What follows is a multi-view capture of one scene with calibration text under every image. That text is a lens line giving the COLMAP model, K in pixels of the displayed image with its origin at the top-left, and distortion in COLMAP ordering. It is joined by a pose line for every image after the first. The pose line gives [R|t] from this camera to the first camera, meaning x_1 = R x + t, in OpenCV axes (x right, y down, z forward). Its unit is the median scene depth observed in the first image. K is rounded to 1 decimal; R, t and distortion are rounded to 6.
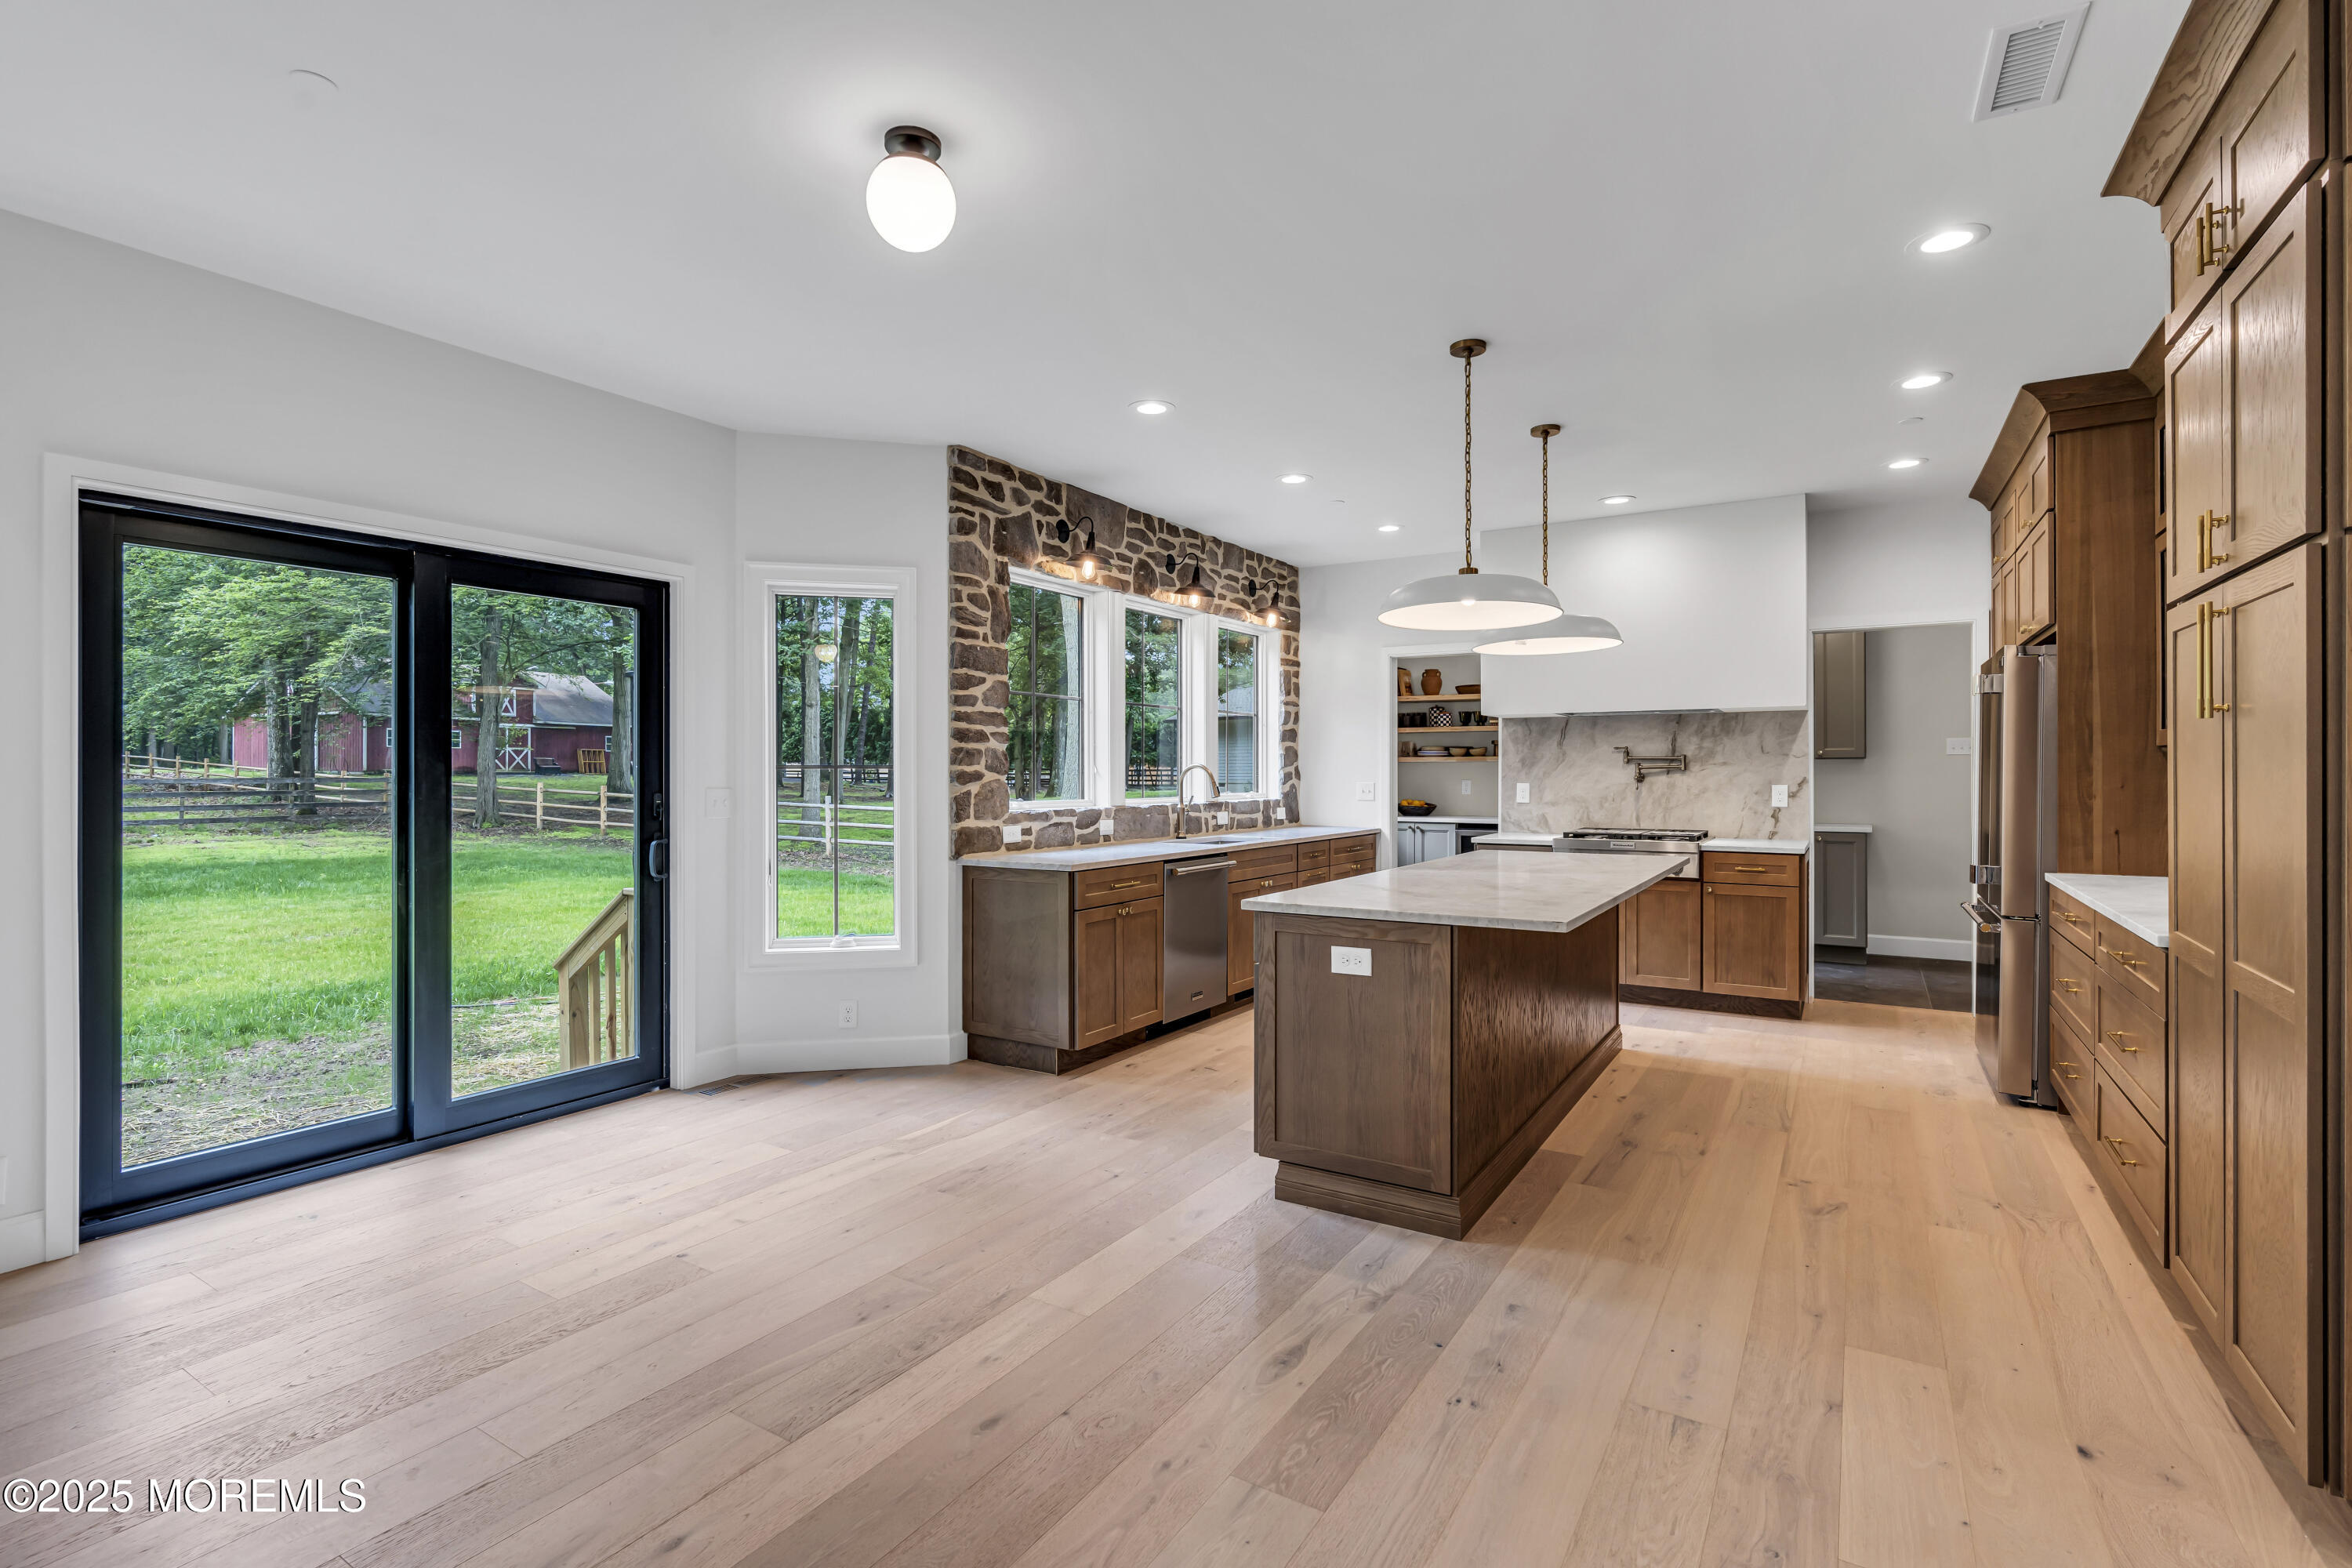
lens RADIAL K [[1079.3, 0, 1170.0], [0, 1079.3, 781.5], [0, 0, 1]] dist [-0.009309, 0.000284]
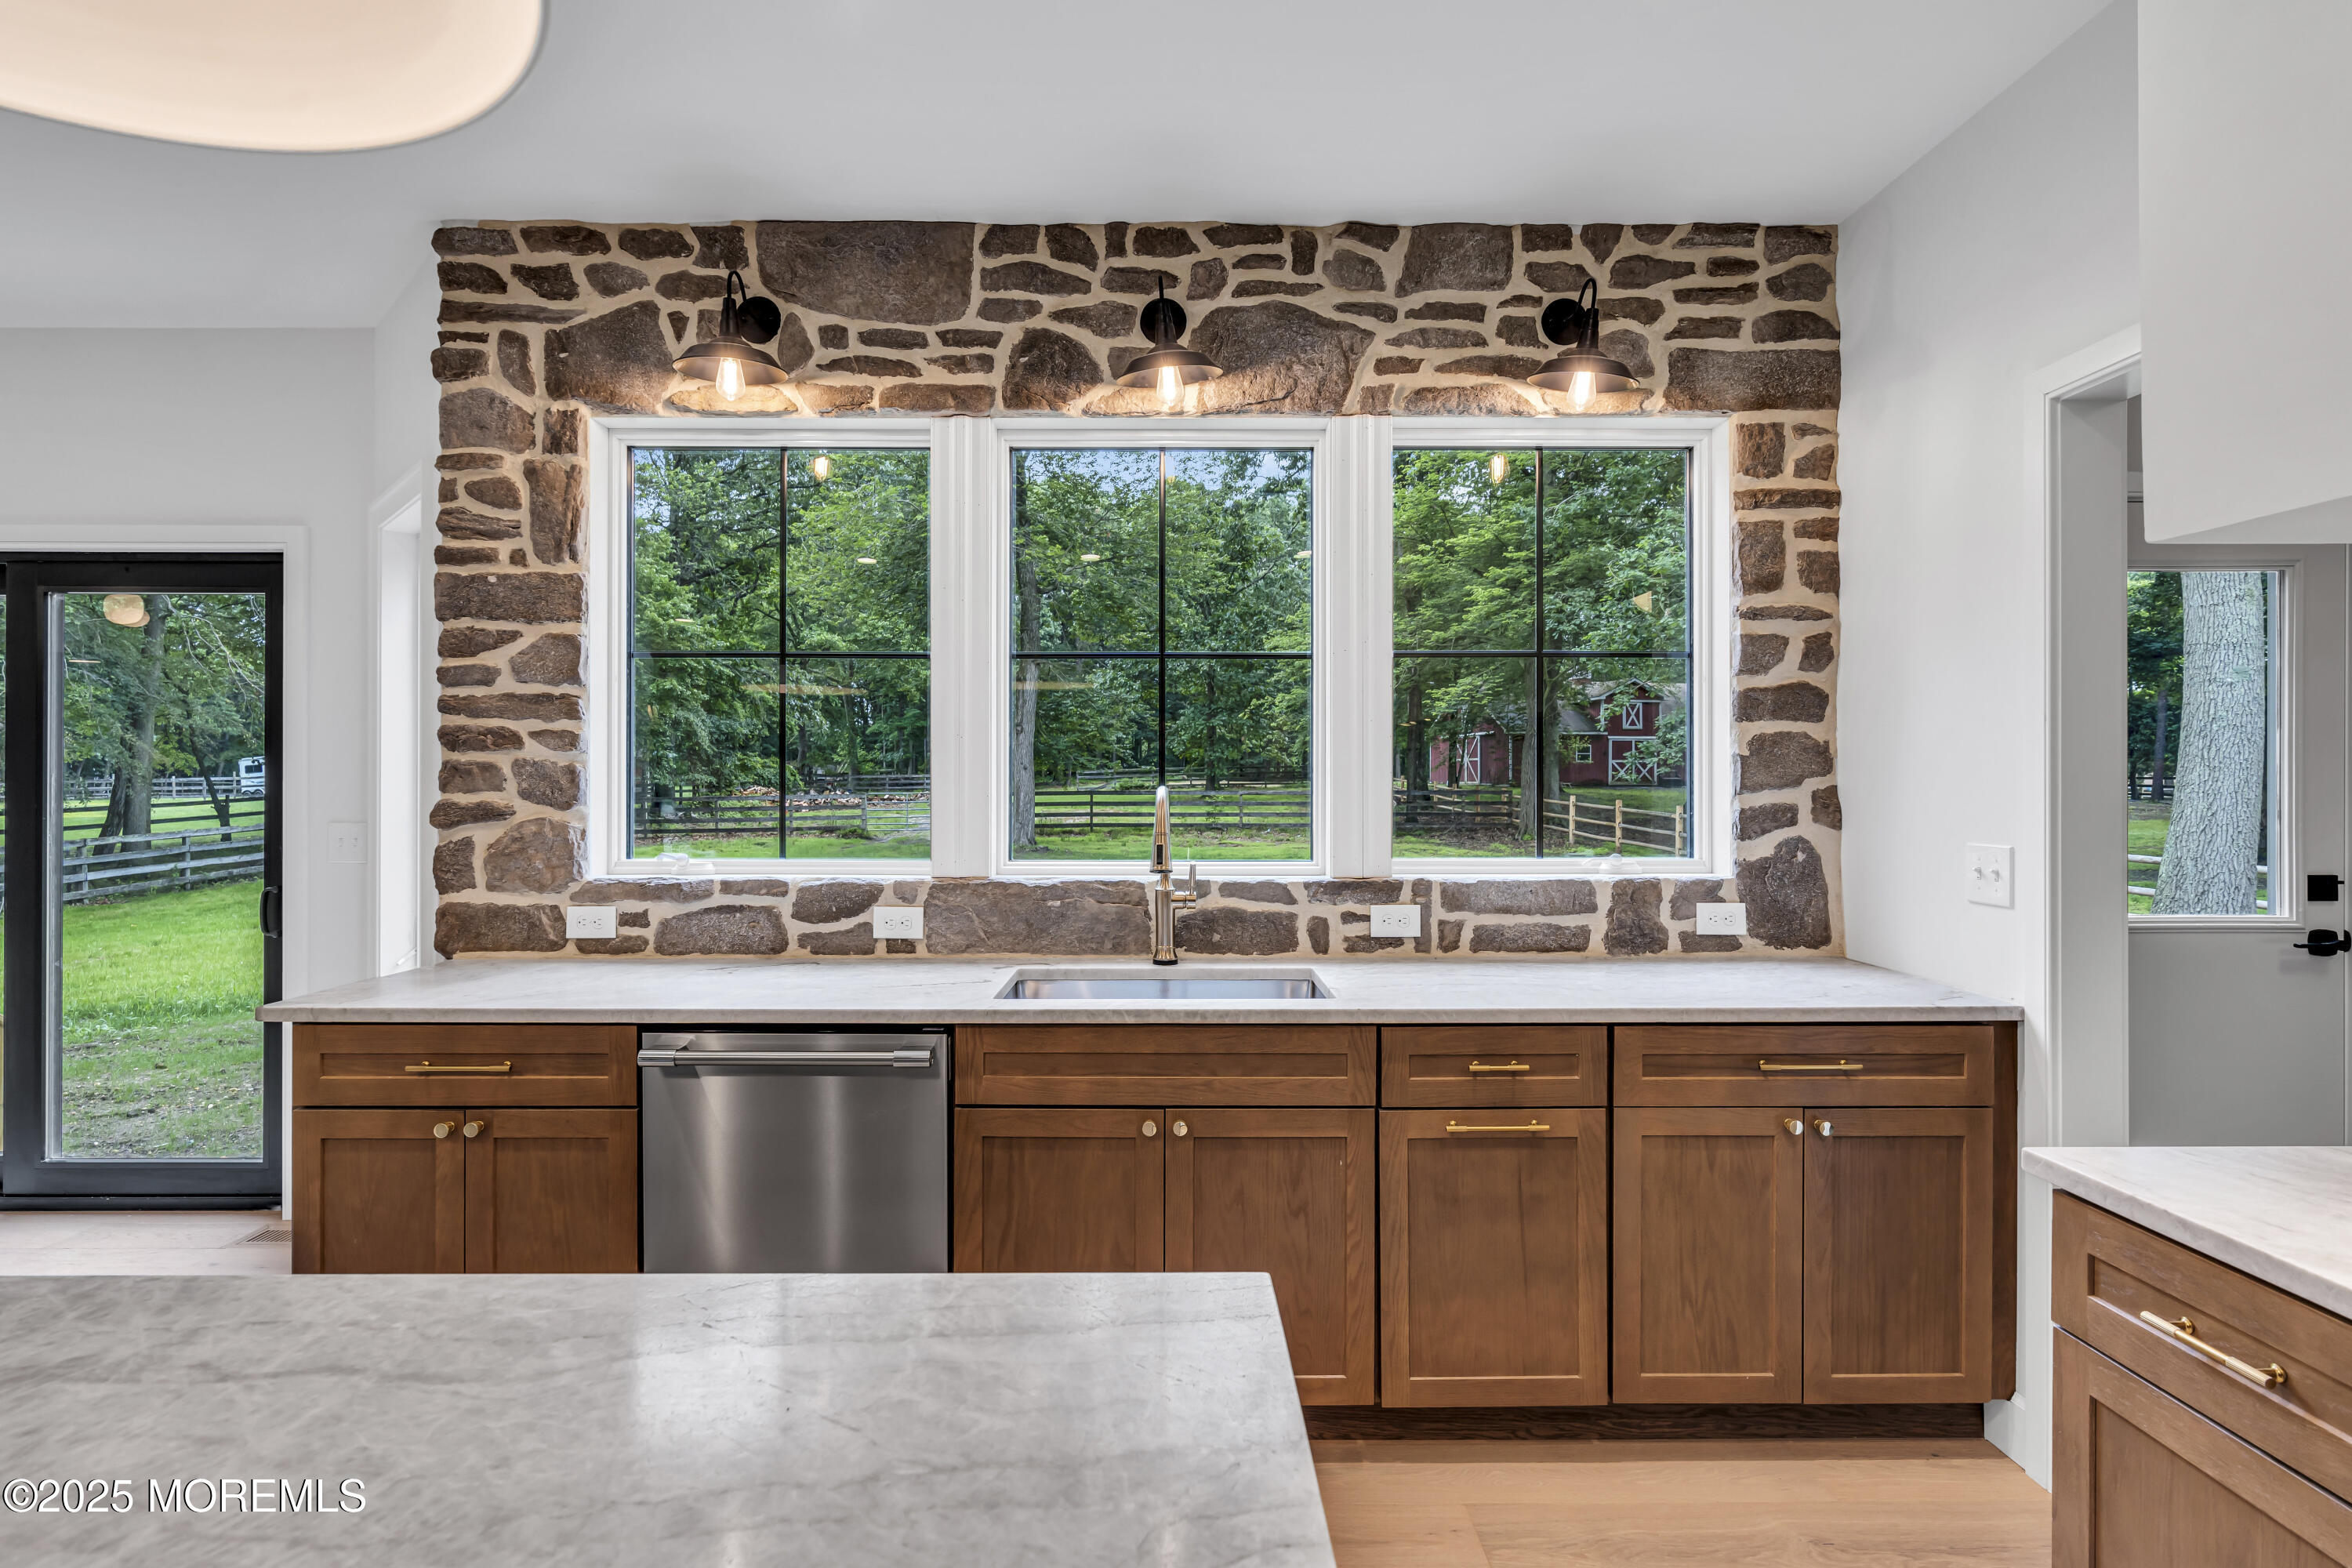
lens RADIAL K [[1121.1, 0, 1170.3], [0, 1121.1, 784.7], [0, 0, 1]] dist [-0.007493, 0.001534]
pose [[0.542084, 0.001603, -0.840323, 0.429167], [-0.008215, 0.999961, -0.003391, -0.017464], [0.840284, 0.008742, 0.542076, 0.866097]]
